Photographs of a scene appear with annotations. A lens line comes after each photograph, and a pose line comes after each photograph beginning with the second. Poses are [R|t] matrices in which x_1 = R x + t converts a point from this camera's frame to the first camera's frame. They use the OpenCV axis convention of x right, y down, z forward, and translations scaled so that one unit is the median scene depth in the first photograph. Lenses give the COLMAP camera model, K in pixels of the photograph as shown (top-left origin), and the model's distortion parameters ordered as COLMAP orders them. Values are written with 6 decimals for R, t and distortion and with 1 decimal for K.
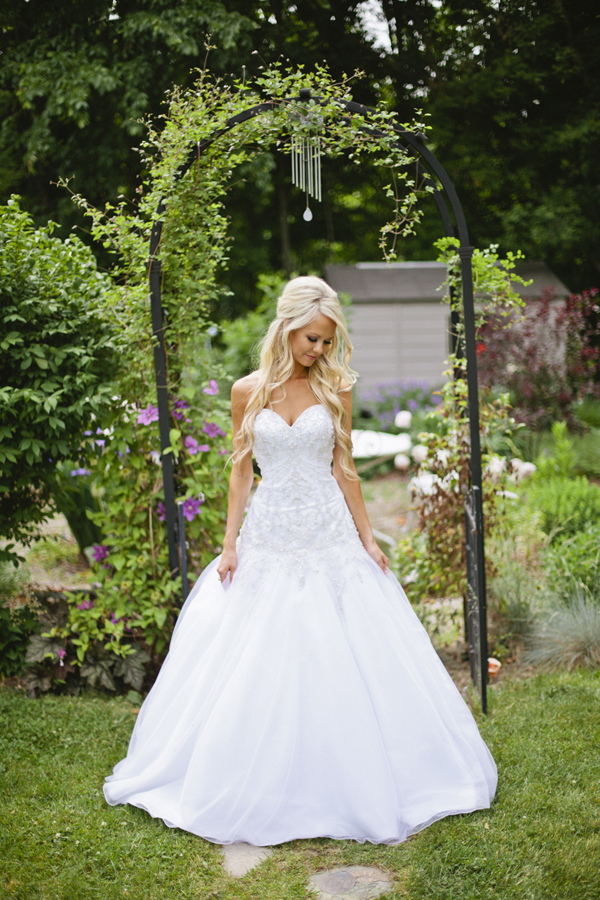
lens RADIAL K [[1259.0, 0, 300.0], [0, 1259.0, 450.0], [0, 0, 1]] dist [-0.156420, 0.127458]
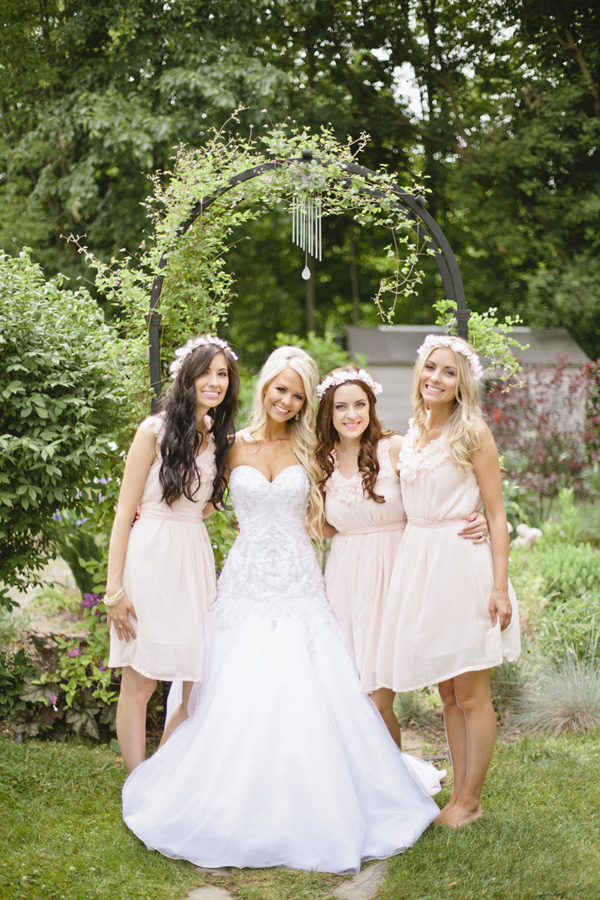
lens RADIAL K [[1259.0, 0, 300.0], [0, 1259.0, 450.0], [0, 0, 1]] dist [-0.156420, 0.127458]
pose [[0.999196, 0.032456, -0.023539, 0.027817], [-0.033562, 0.998272, -0.048231, 0.003954], [0.021932, 0.048983, 0.998559, -0.007487]]
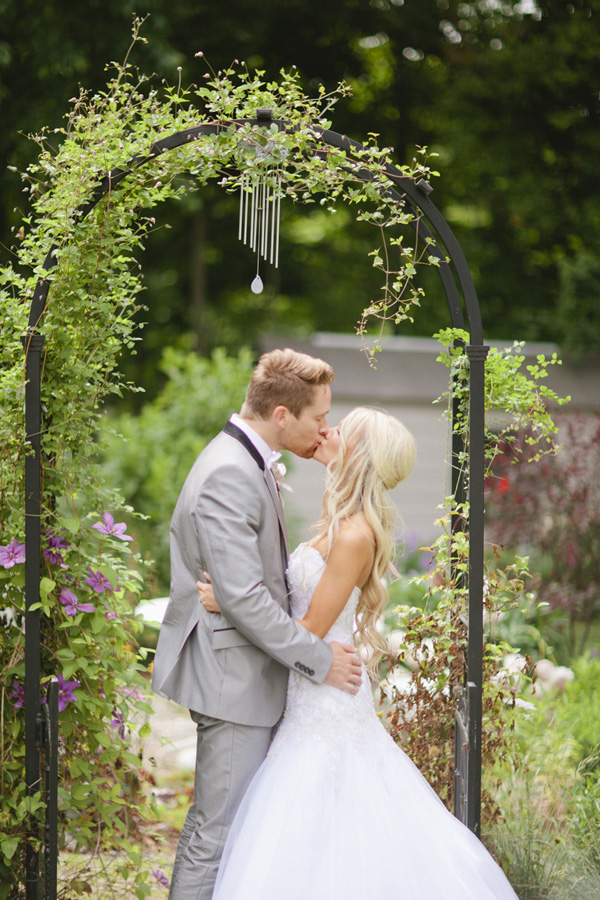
lens RADIAL K [[2170.7, 0, 300.0], [0, 2170.7, 450.0], [0, 0, 1]] dist [0.083997, -5.305314]
pose [[0.996943, 0.064716, 0.043767, -0.016668], [-0.060594, 0.994123, -0.089714, 0.012391], [-0.049315, 0.086787, 0.995005, -0.201842]]
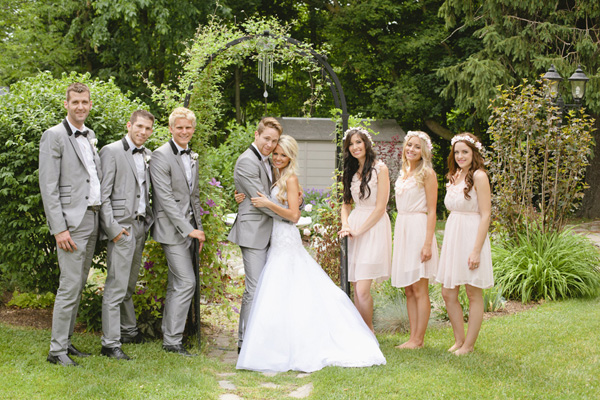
lens RADIAL K [[839.4, 0, 300.0], [0, 839.4, 200.0], [0, 0, 1]] dist [-0.156420, 0.127458]
pose [[0.996519, 0.036585, 0.074908, -0.030412], [-0.033105, 0.998338, -0.047179, 0.035331], [-0.076510, 0.044535, 0.996074, -0.284985]]
